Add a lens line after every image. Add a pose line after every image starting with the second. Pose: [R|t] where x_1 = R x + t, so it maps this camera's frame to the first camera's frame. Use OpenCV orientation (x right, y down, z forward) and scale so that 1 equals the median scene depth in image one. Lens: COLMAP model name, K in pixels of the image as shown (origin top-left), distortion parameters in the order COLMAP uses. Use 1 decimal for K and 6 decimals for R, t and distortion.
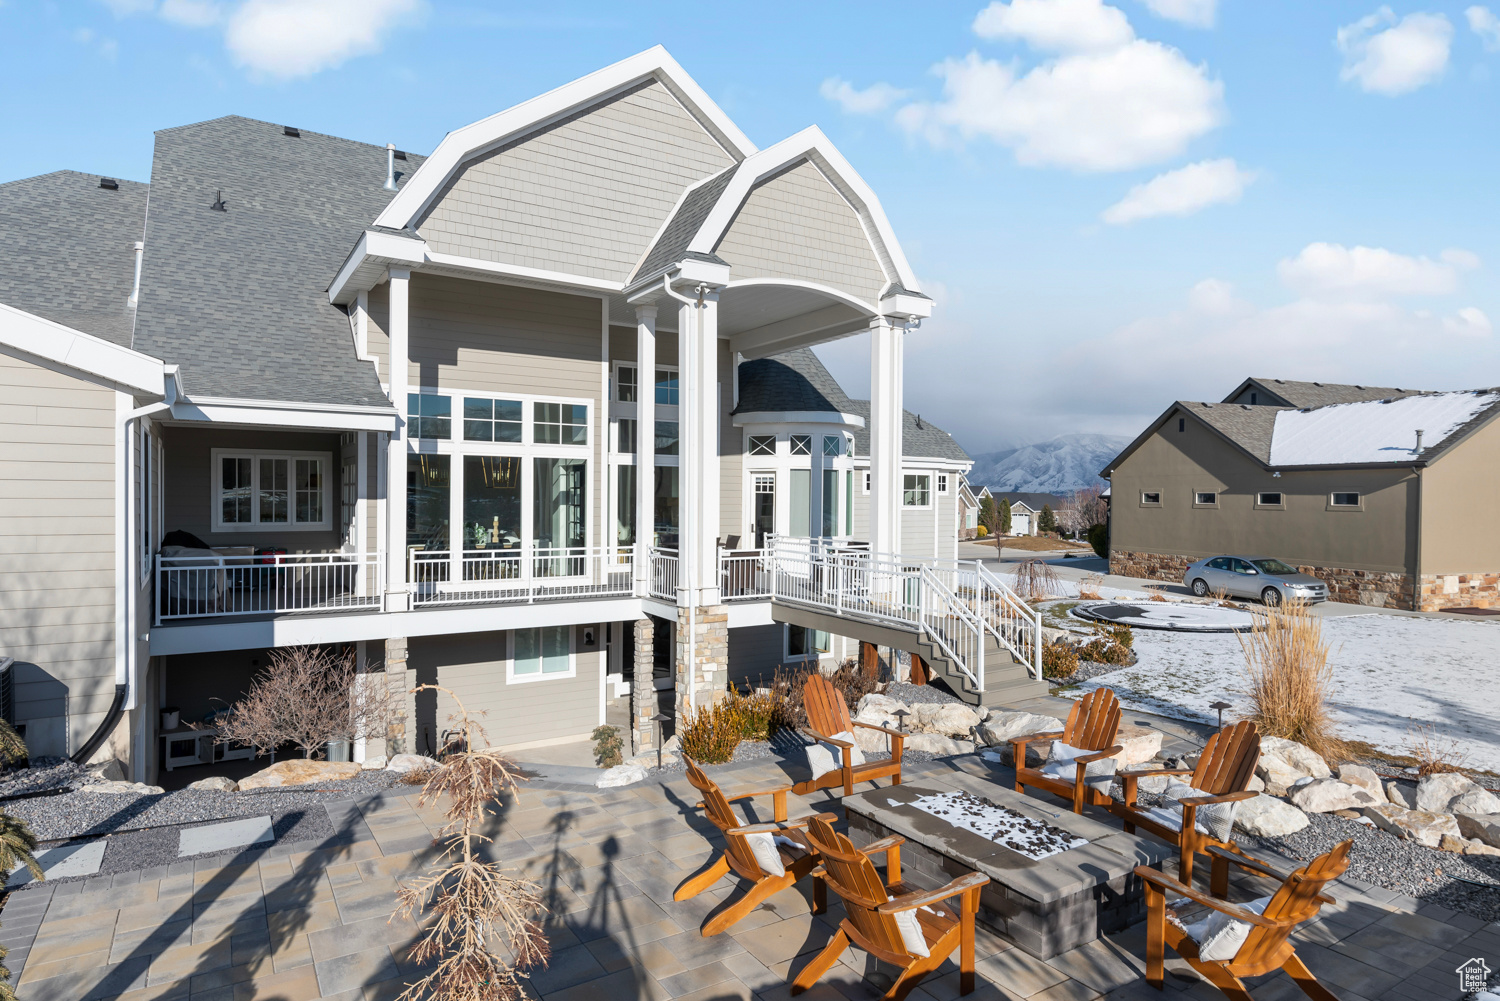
lens RADIAL K [[854.2, 0, 750.0], [0, 854.2, 500.5], [0, 0, 1]] dist [-0.001614, -0.000257]
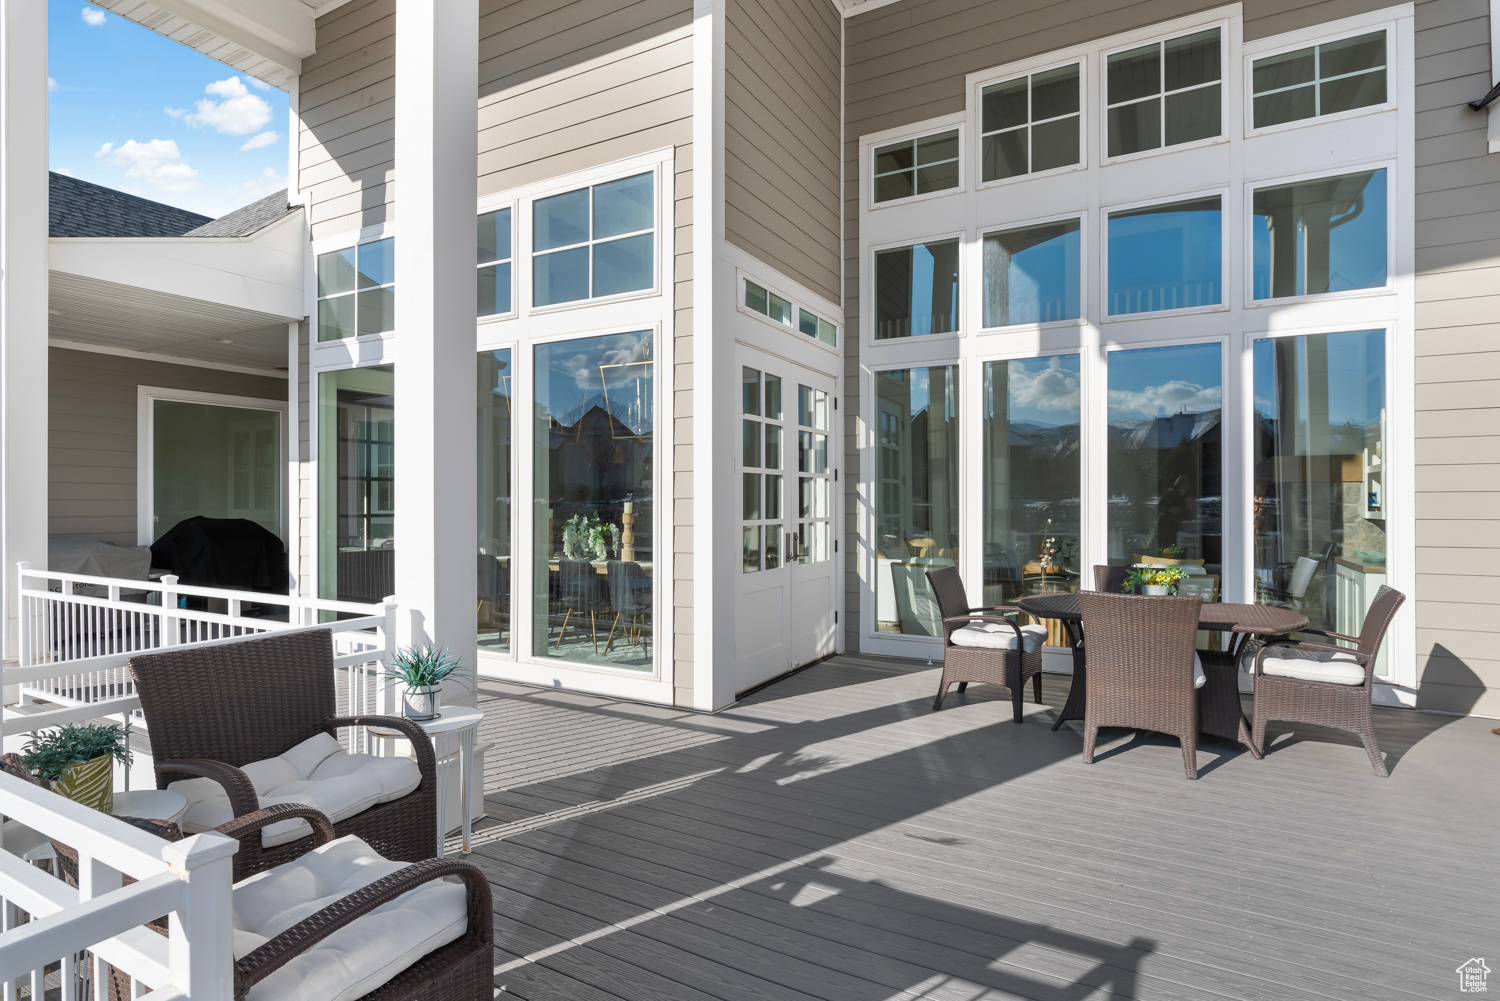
lens RADIAL K [[766.3, 0, 750.0], [0, 766.3, 500.5], [0, 0, 1]] dist [0.001451, 0.000346]
pose [[0.475671, -0.002347, -0.879620, 0.096143], [-0.003543, 0.999983, -0.004584, 0.020731], [0.879616, 0.005297, 0.475655, 0.895688]]
